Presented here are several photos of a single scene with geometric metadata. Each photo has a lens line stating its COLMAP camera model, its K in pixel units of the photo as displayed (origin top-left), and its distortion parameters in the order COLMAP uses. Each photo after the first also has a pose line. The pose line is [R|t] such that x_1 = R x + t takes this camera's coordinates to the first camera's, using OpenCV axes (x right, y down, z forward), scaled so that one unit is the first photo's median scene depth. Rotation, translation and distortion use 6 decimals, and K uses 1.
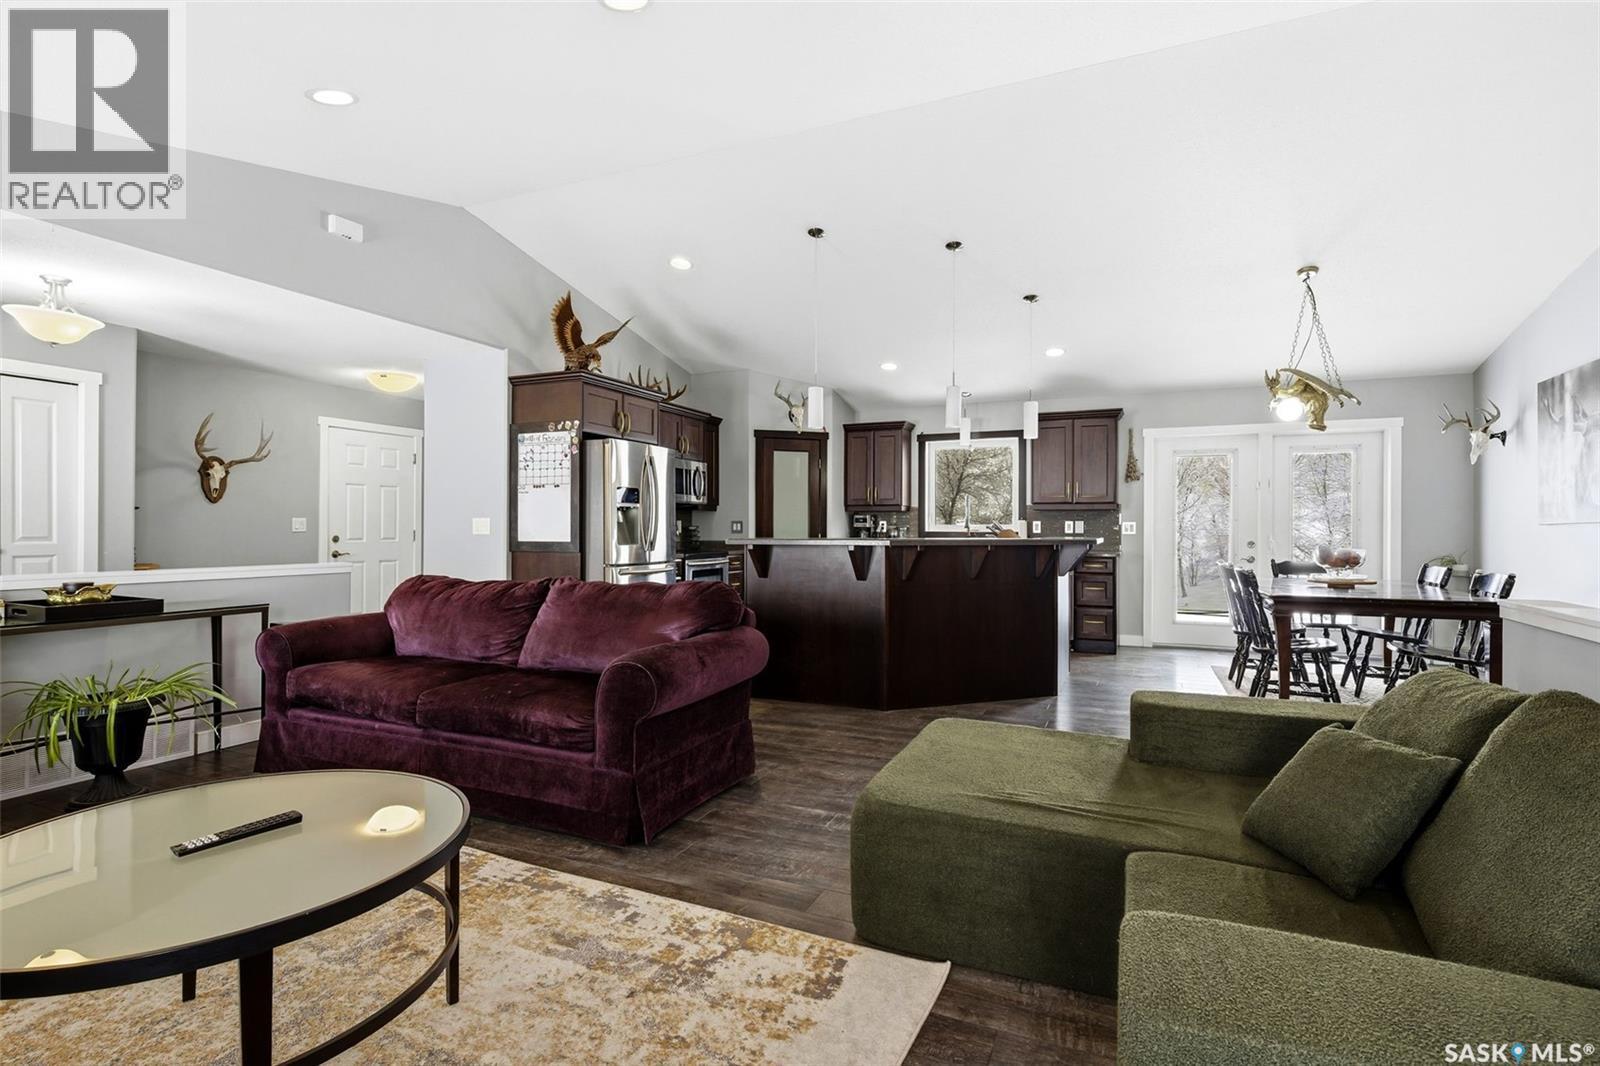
lens RADIAL K [[780.0, 0, 800.0], [0, 780.0, 533.0], [0, 0, 1]] dist [0.000964, 0.000273]
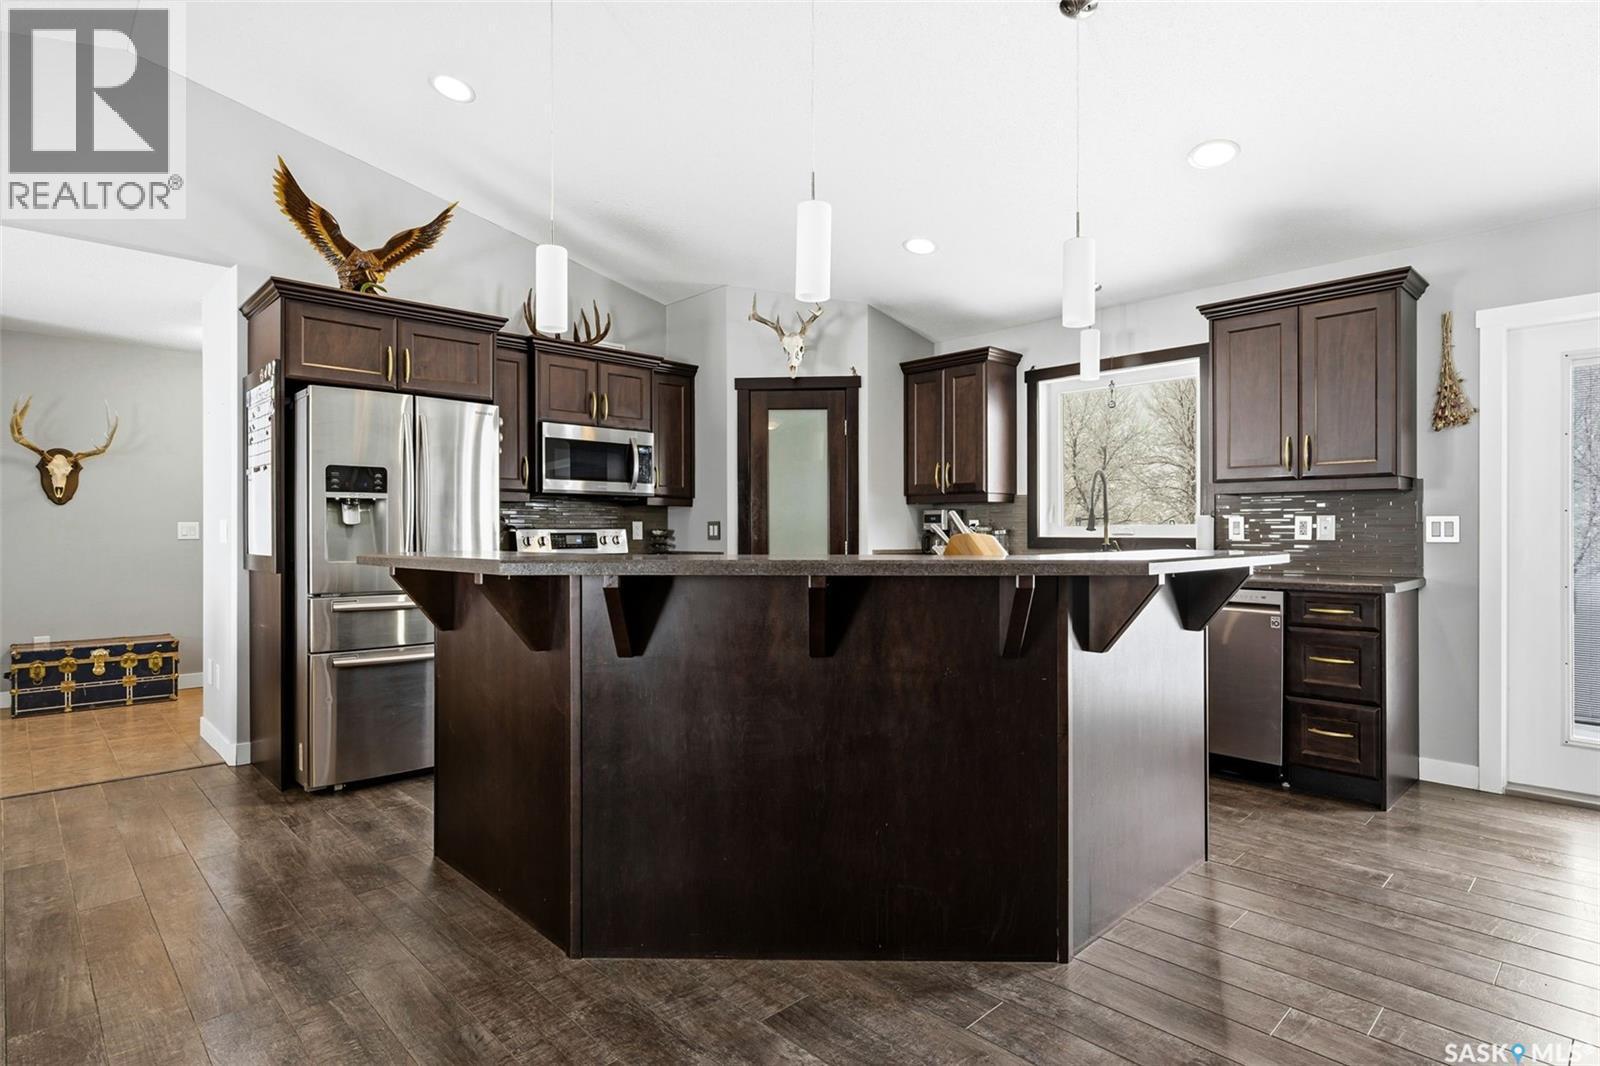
lens RADIAL K [[829.5, 0, 800.0], [0, 829.5, 533.0], [0, 0, 1]] dist [-0.001289, 0.000205]
pose [[0.924797, -0.003012, -0.380450, 0.250241], [0.001871, 0.999993, -0.003369, -0.003219], [0.380457, 0.002403, 0.924795, 0.392171]]
